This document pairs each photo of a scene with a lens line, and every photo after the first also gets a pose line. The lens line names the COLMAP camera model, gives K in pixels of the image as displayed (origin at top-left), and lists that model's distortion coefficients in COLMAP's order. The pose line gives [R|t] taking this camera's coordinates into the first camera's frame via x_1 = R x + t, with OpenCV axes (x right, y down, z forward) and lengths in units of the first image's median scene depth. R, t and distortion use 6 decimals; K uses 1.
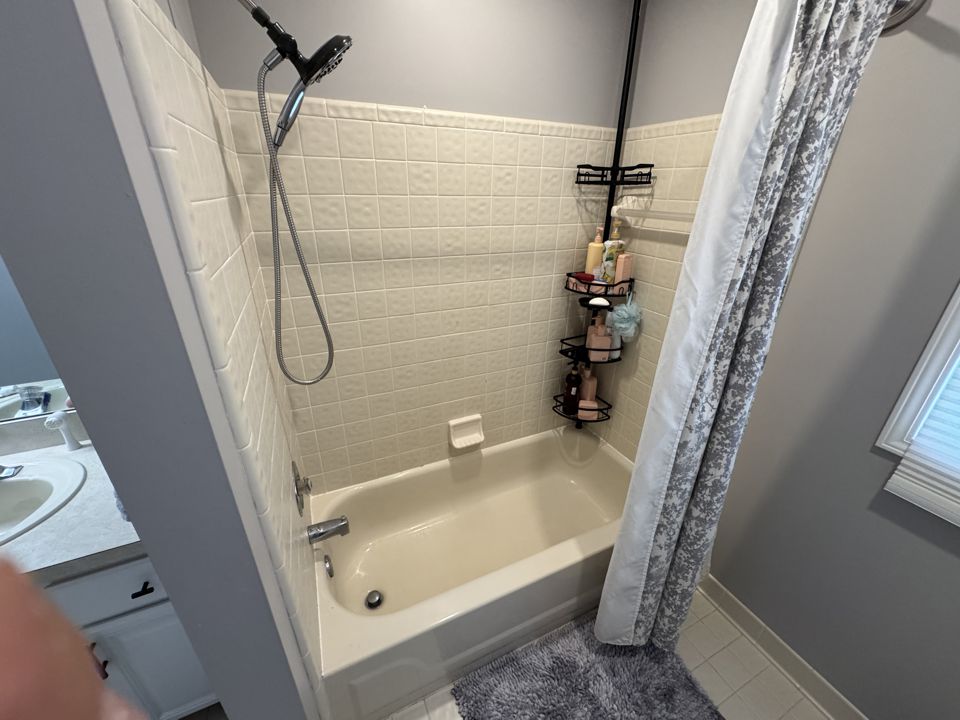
lens RADIAL K [[381.4, 0, 481.6], [0, 381.4, 359.8], [0, 0, 1]] dist [-0.005091, 0.000943]
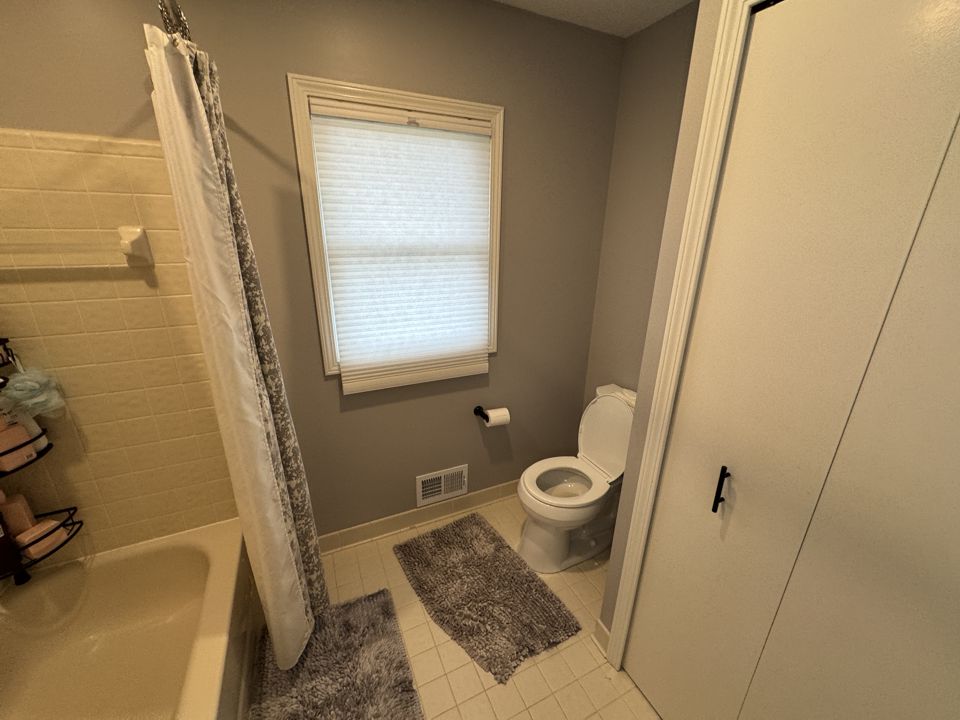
lens RADIAL K [[381.4, 0, 479.0], [0, 381.4, 361.1], [0, 0, 1]] dist [-0.005091, 0.000943]
pose [[-0.006655, -0.339409, 0.940615, -0.435974], [0.396165, 0.862774, 0.314124, -0.073410], [-0.918155, 0.374729, 0.128720, 0.177432]]
